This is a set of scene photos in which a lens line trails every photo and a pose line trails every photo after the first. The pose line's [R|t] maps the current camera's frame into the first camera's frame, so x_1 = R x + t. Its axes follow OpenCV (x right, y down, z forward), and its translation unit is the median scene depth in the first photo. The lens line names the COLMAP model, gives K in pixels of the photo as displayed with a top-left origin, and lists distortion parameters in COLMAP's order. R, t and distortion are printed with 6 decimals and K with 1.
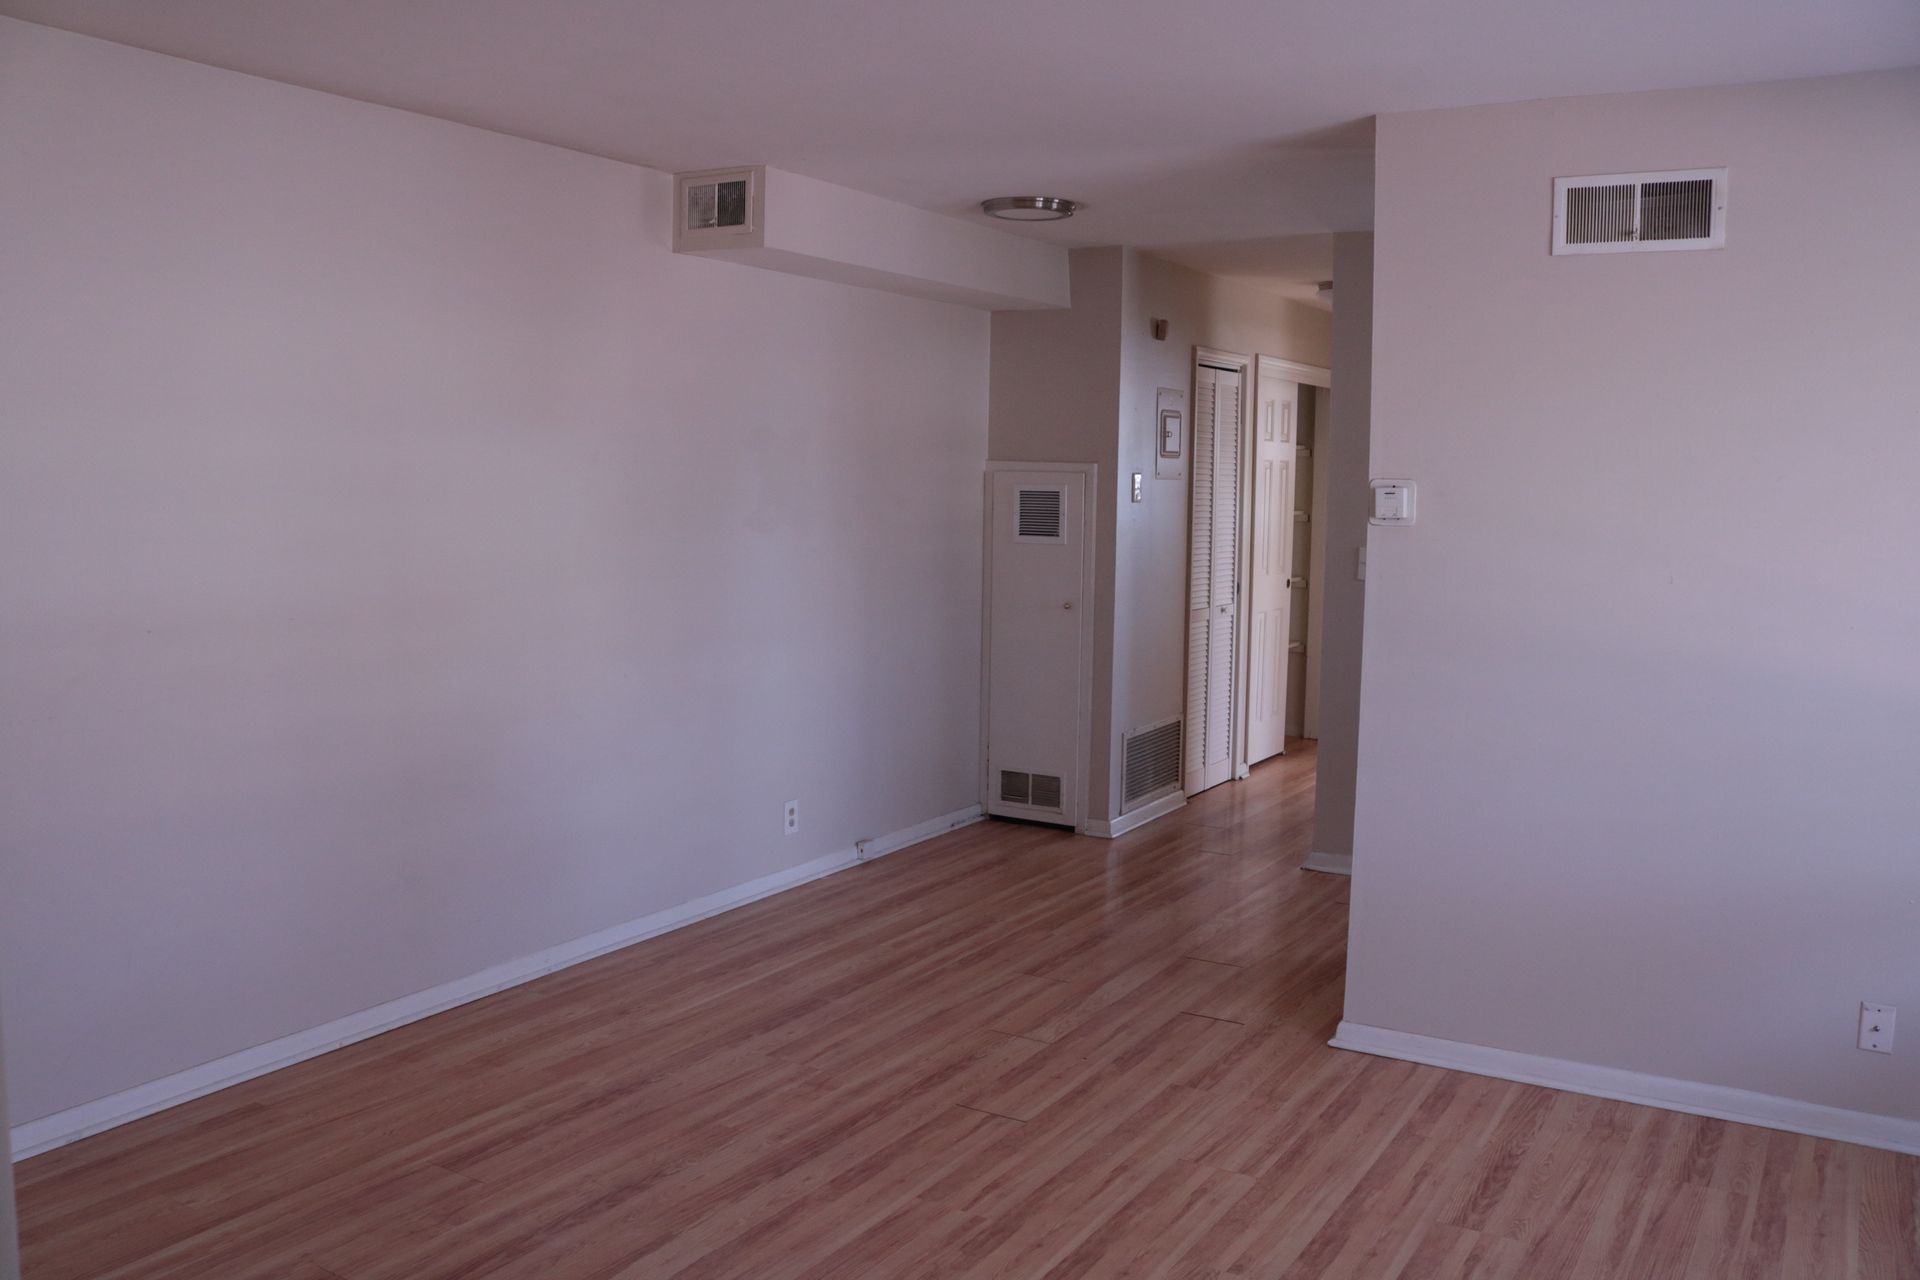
lens RADIAL K [[1588.2, 0, 957.9], [0, 1588.2, 631.5], [0, 0, 1]] dist [-0.139947, 0.097964]
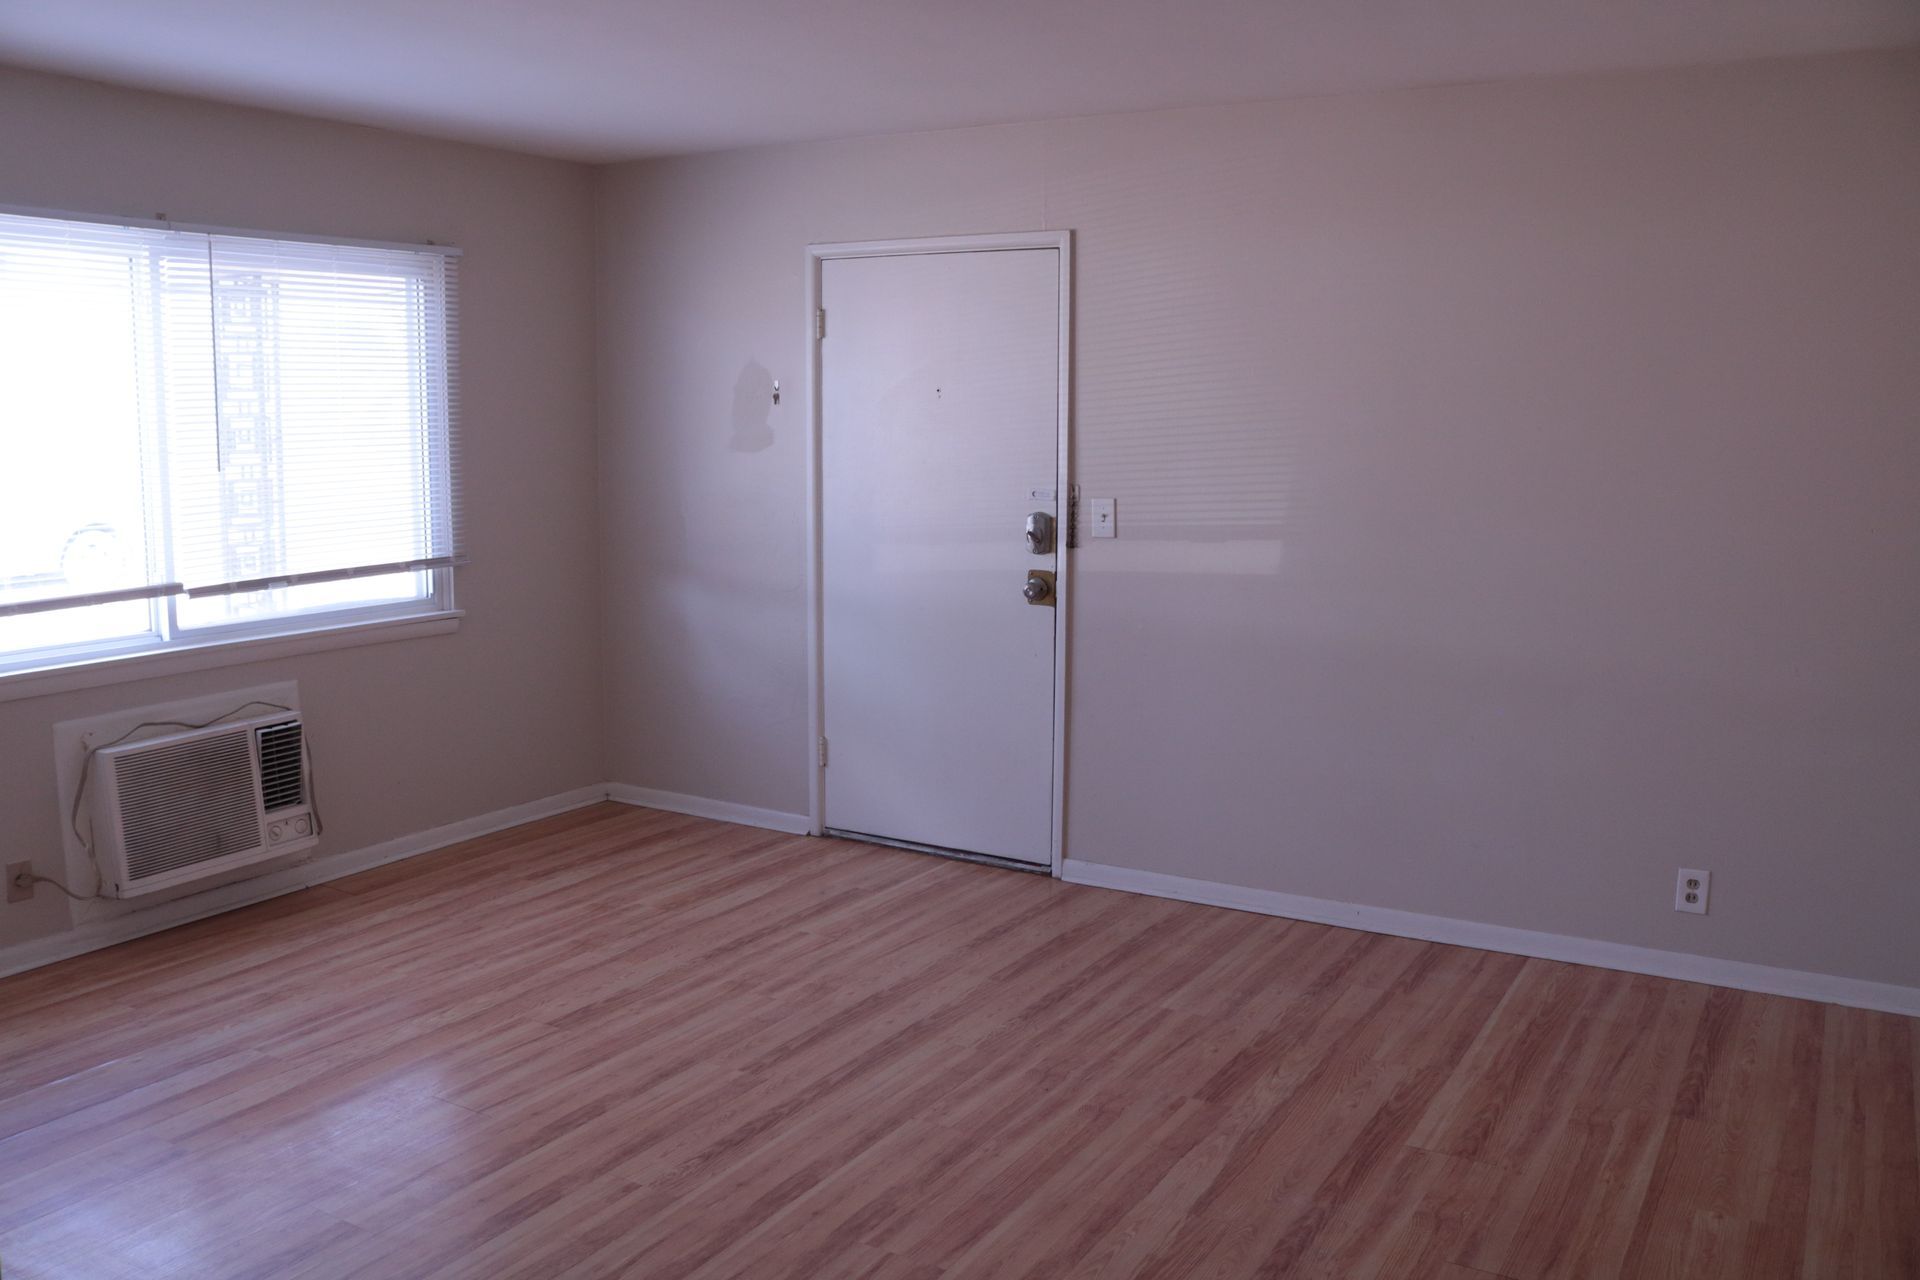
lens RADIAL K [[1588.2, 0, 949.0], [0, 1588.2, 634.8], [0, 0, 1]] dist [-0.139947, 0.097964]
pose [[-0.999804, -0.017407, -0.009415, -0.014631], [-0.019145, 0.971203, 0.237482, -0.178234], [0.005010, 0.237616, -0.971346, 1.739954]]
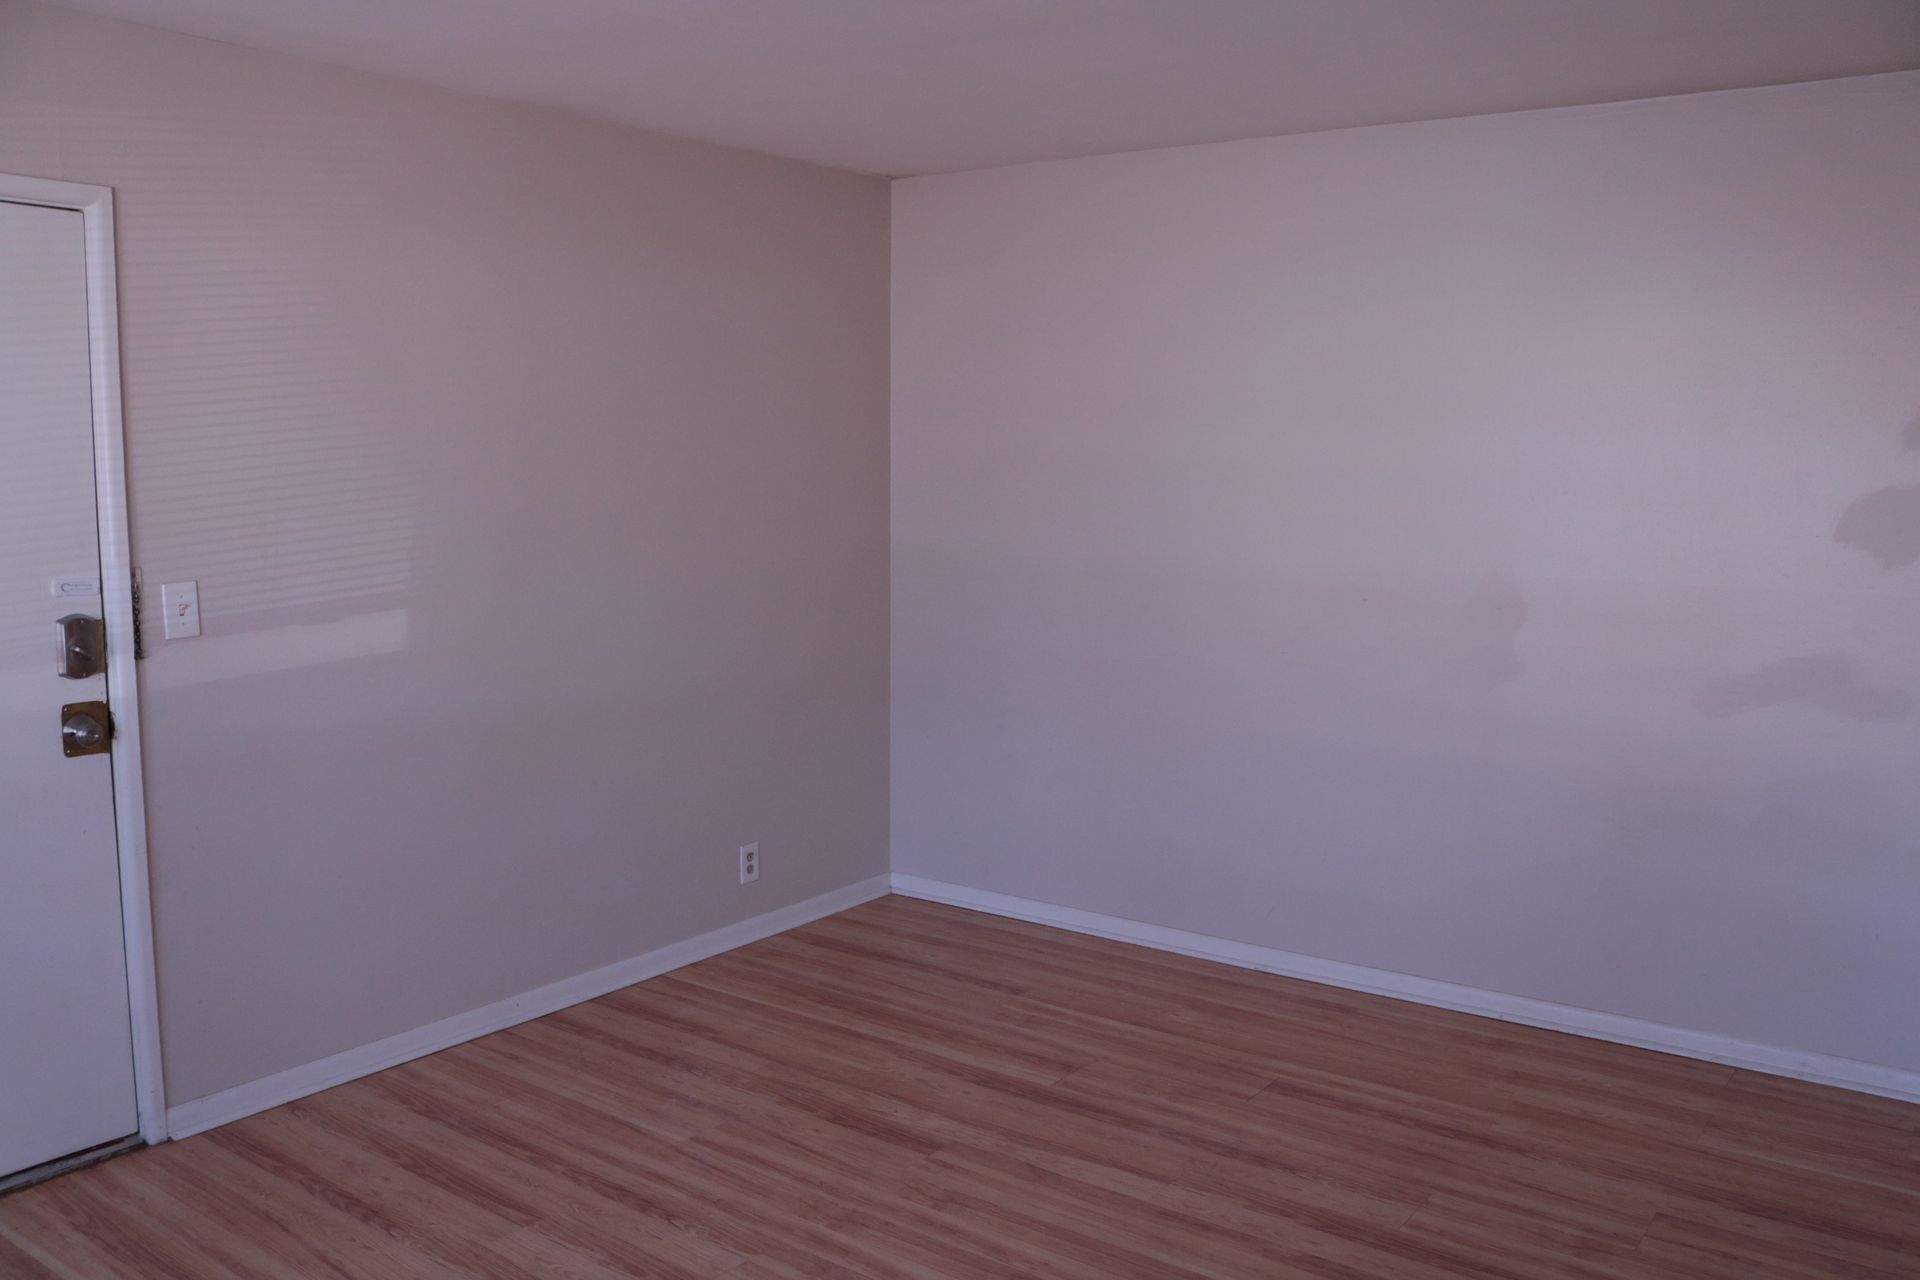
lens RADIAL K [[1588.2, 0, 953.5], [0, 1588.2, 654.2], [0, 0, 1]] dist [-0.139947, 0.097964]
pose [[-0.092343, 0.115455, -0.989011, 0.803614], [-0.107848, 0.986252, 0.125202, -0.085403], [0.989869, 0.118225, -0.078622, 0.836886]]
